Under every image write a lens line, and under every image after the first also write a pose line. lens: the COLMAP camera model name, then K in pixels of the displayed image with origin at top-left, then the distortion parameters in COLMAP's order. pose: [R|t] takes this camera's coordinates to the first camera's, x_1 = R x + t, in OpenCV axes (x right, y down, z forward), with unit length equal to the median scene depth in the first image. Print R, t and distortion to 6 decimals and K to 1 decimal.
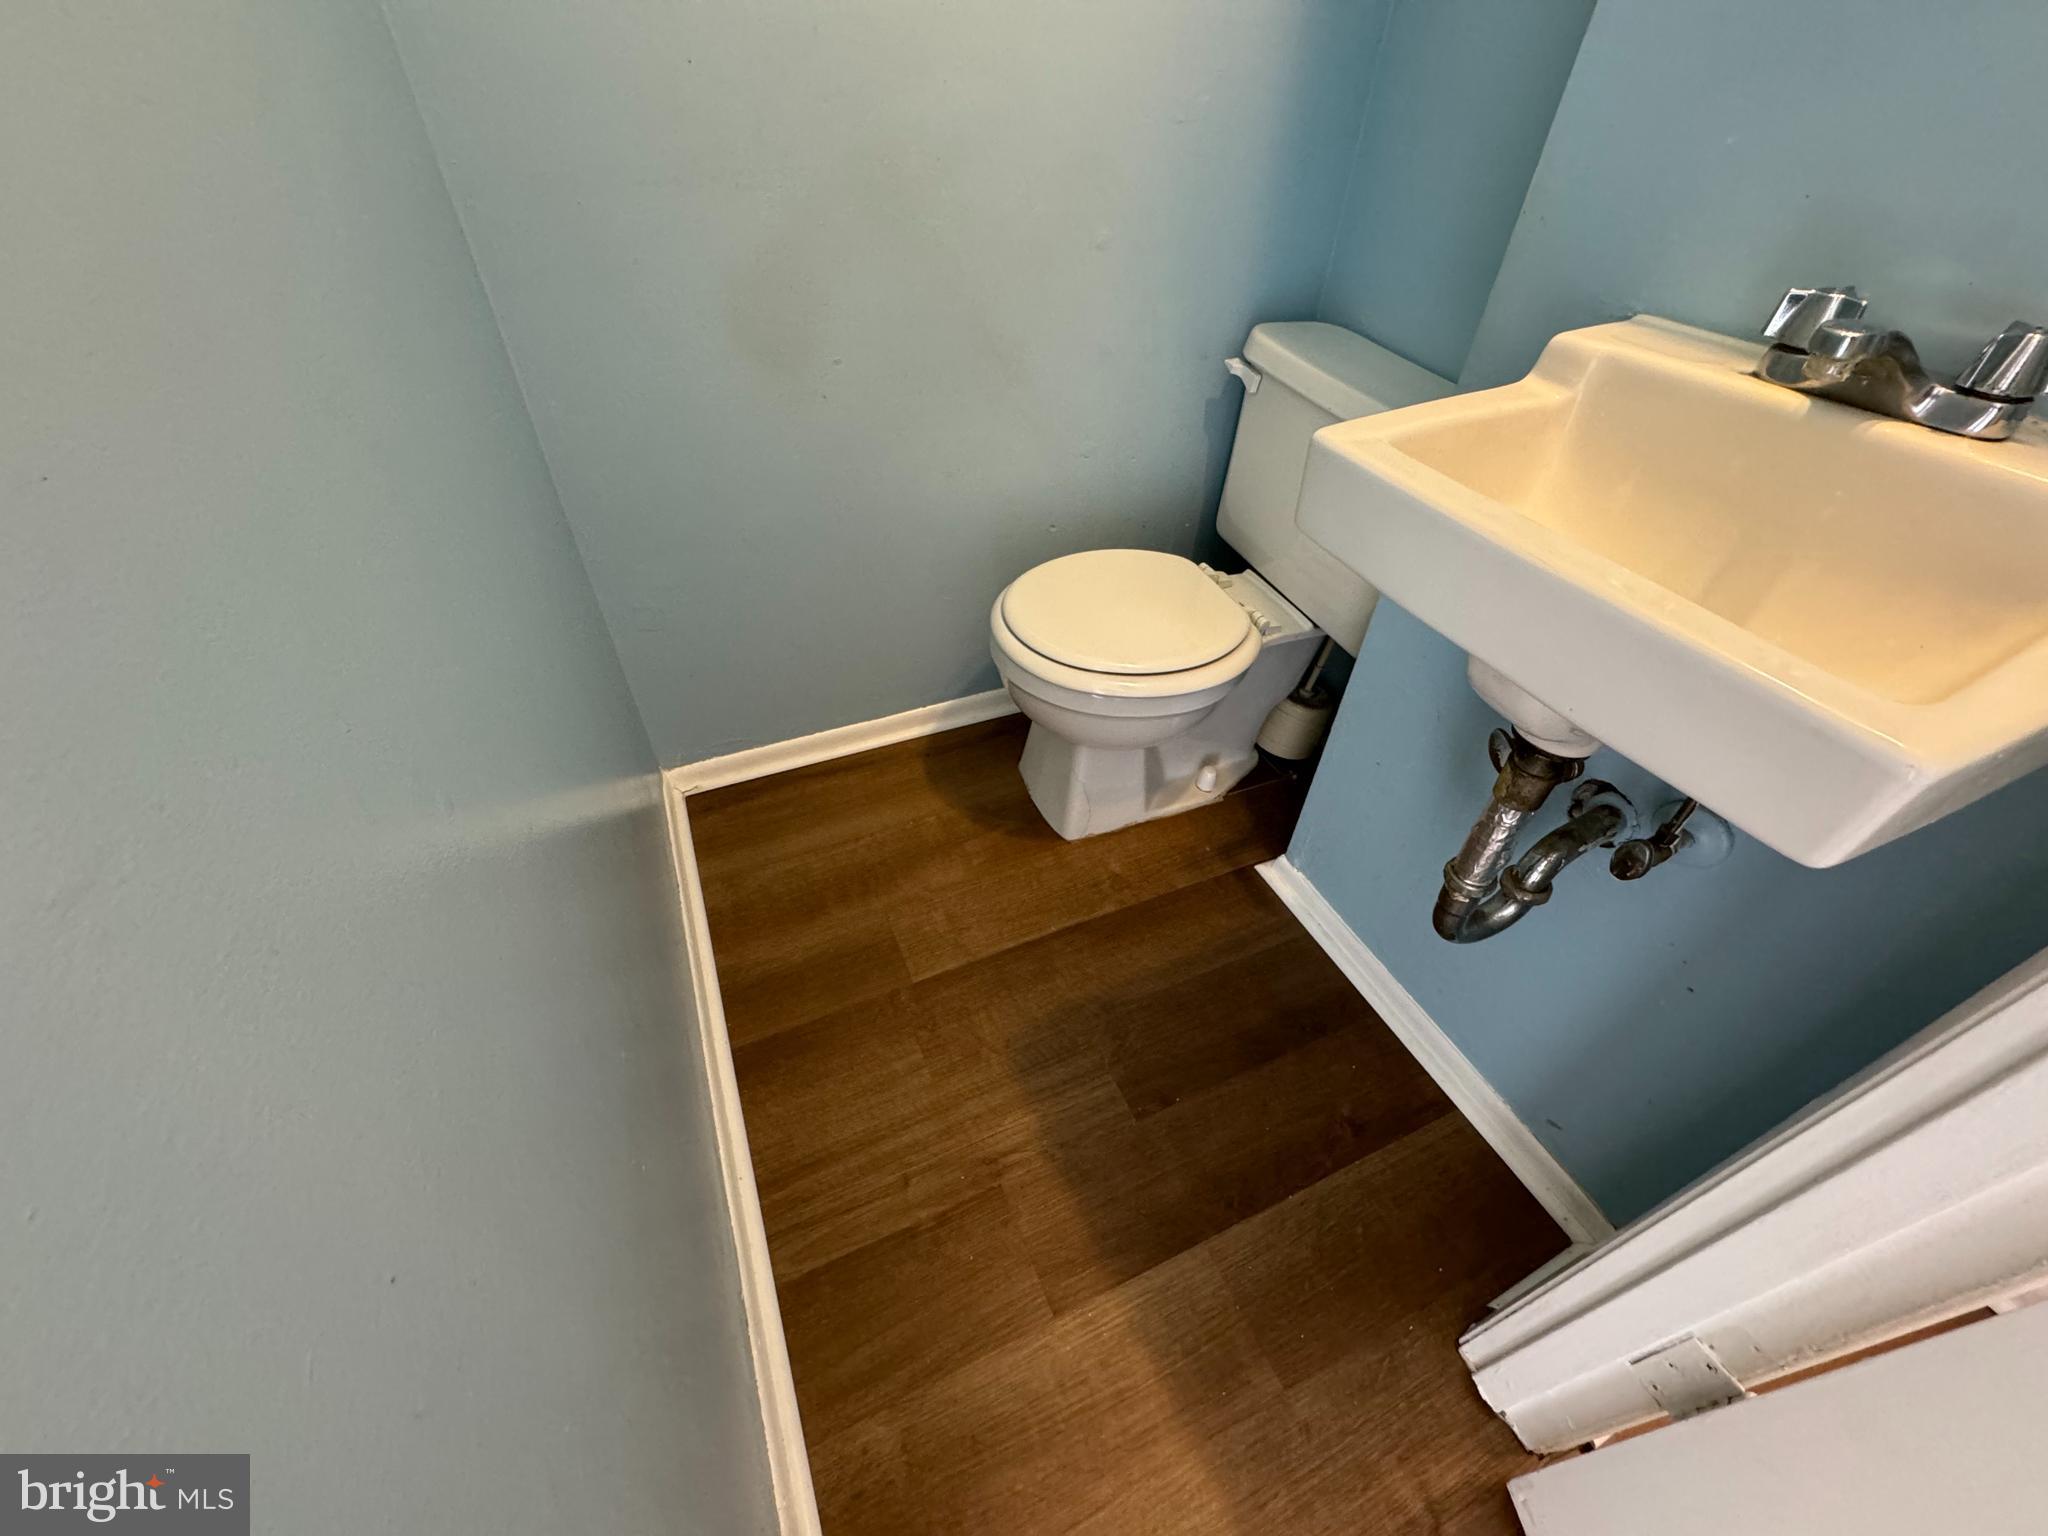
lens RADIAL K [[814.3, 0, 1014.8], [0, 814.3, 766.6], [0, 0, 1]] dist [-0.001256, 0.000332]
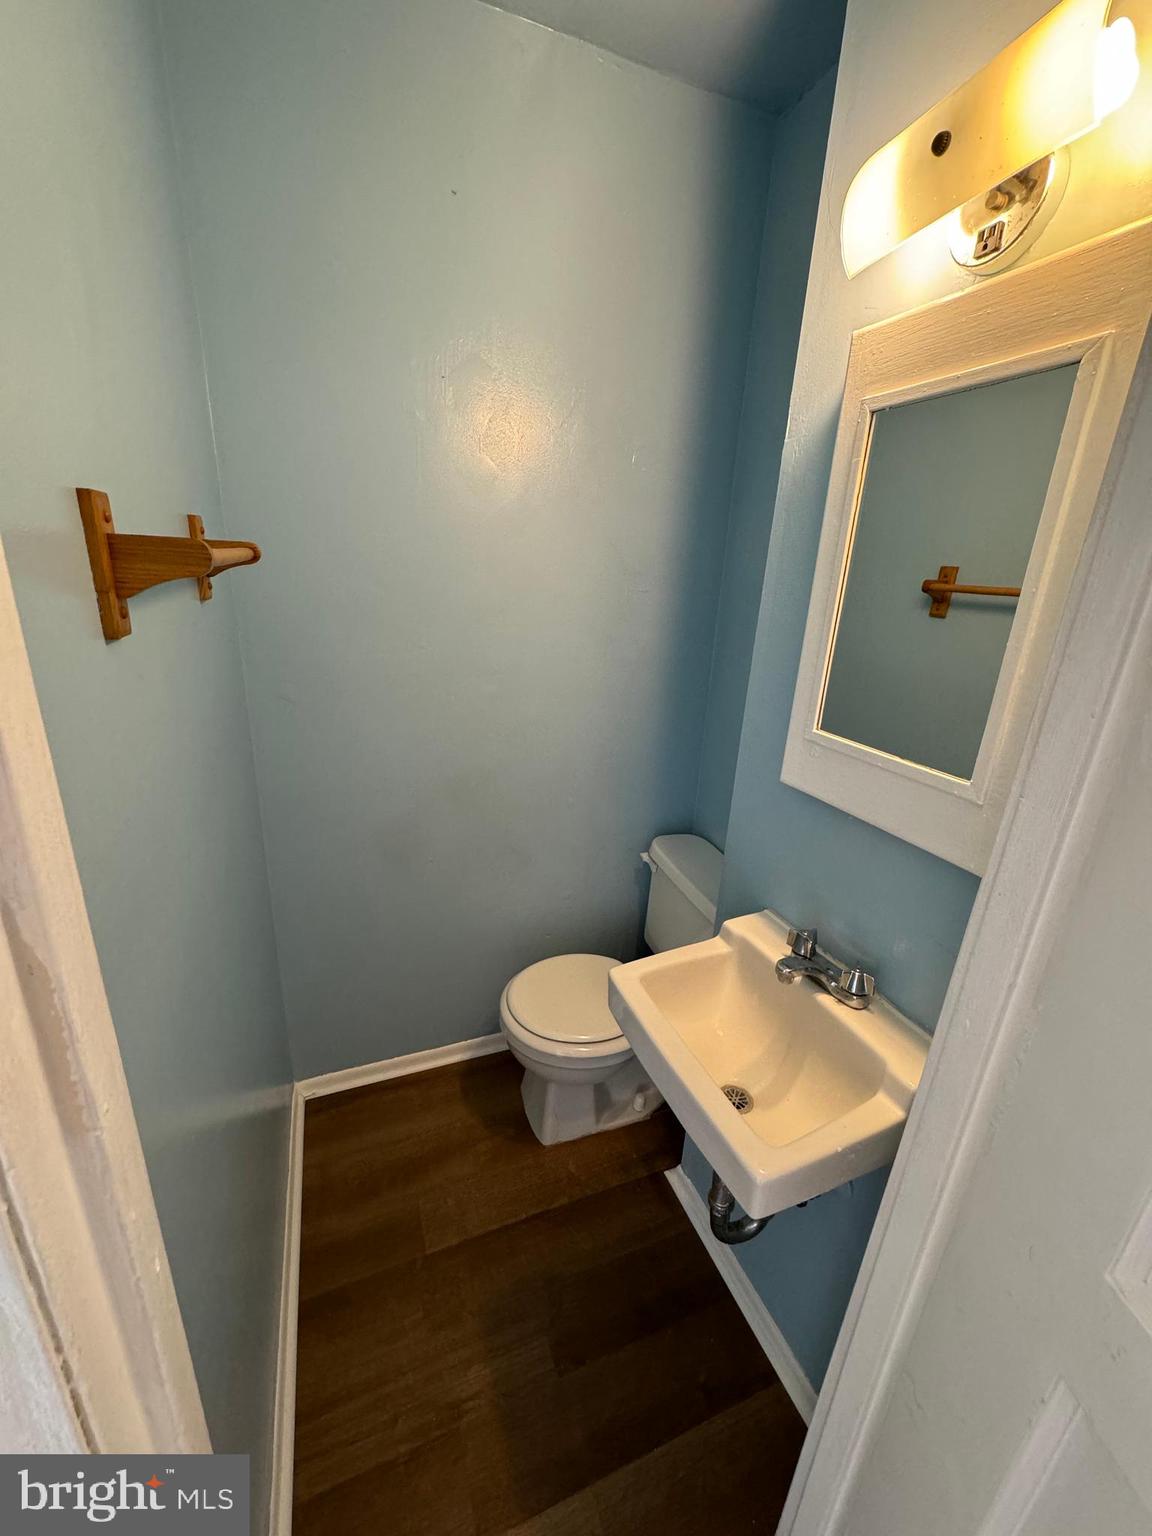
lens RADIAL K [[610.7, 0, 575.5], [0, 610.7, 769.7], [0, 0, 1]] dist [-0.001256, 0.000332]
pose [[0.999157, 0.033292, -0.024025, 0.138089], [-0.040117, 0.916113, -0.398909, -0.110474], [0.008729, 0.399536, 0.916676, -0.371863]]
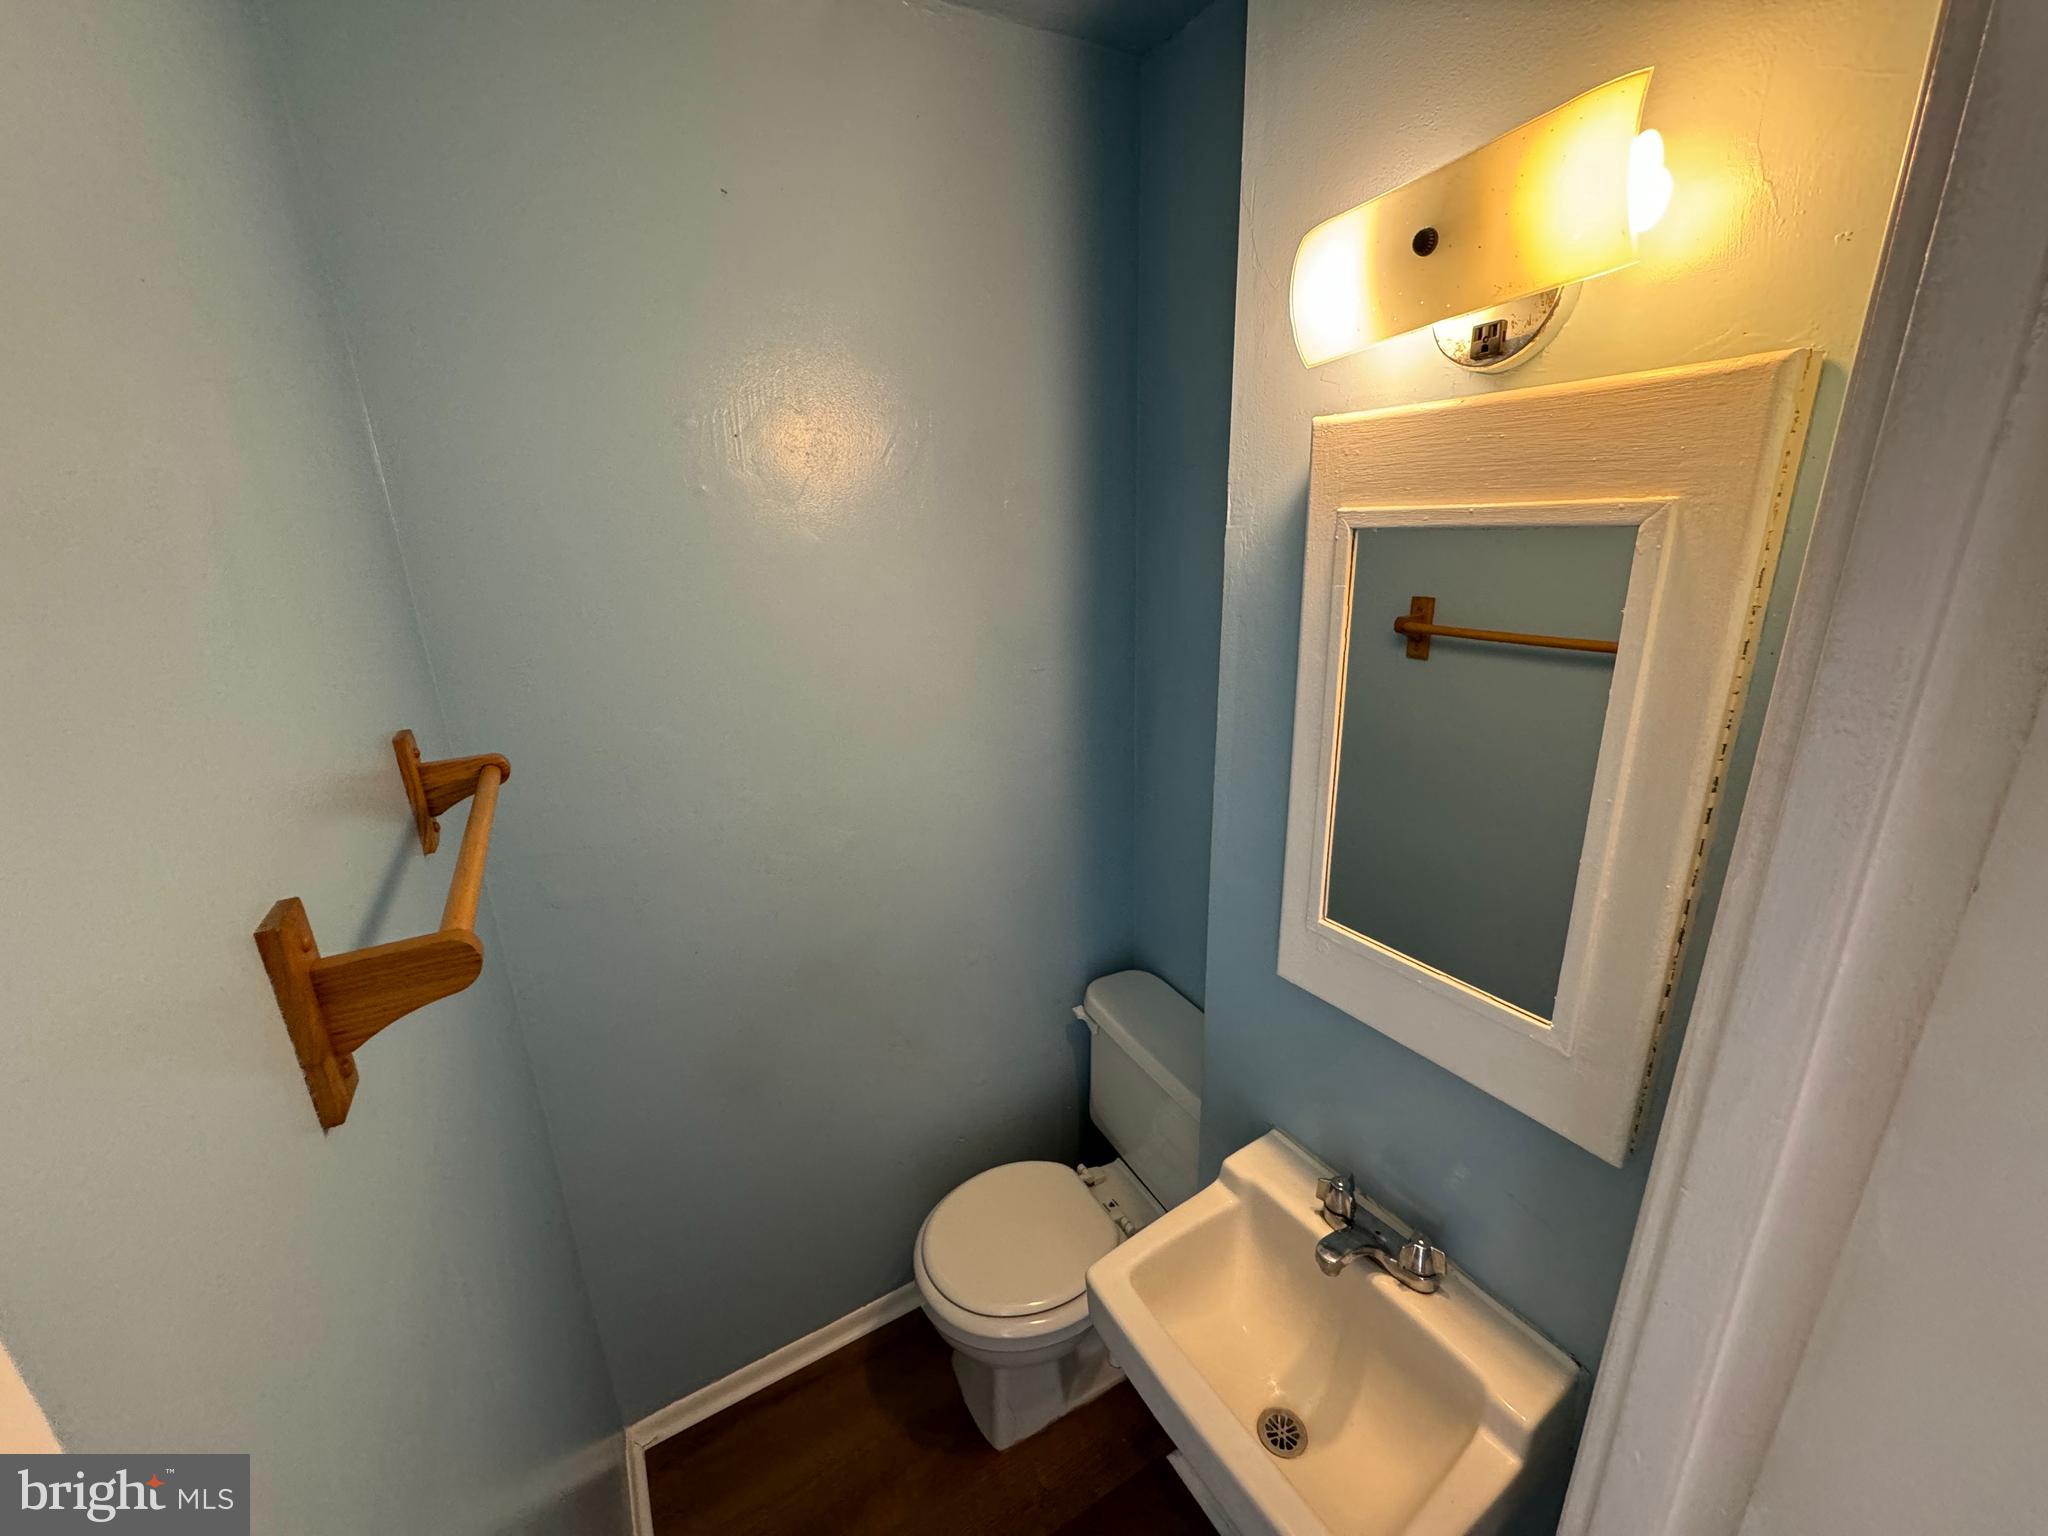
lens RADIAL K [[814.3, 0, 1019.7], [0, 814.3, 773.7], [0, 0, 1]] dist [-0.001256, 0.000332]
pose [[0.992105, -0.090720, 0.086586, 0.086581], [0.118549, 0.903650, -0.411538, -0.303945], [-0.040909, 0.418553, 0.907270, -0.424174]]
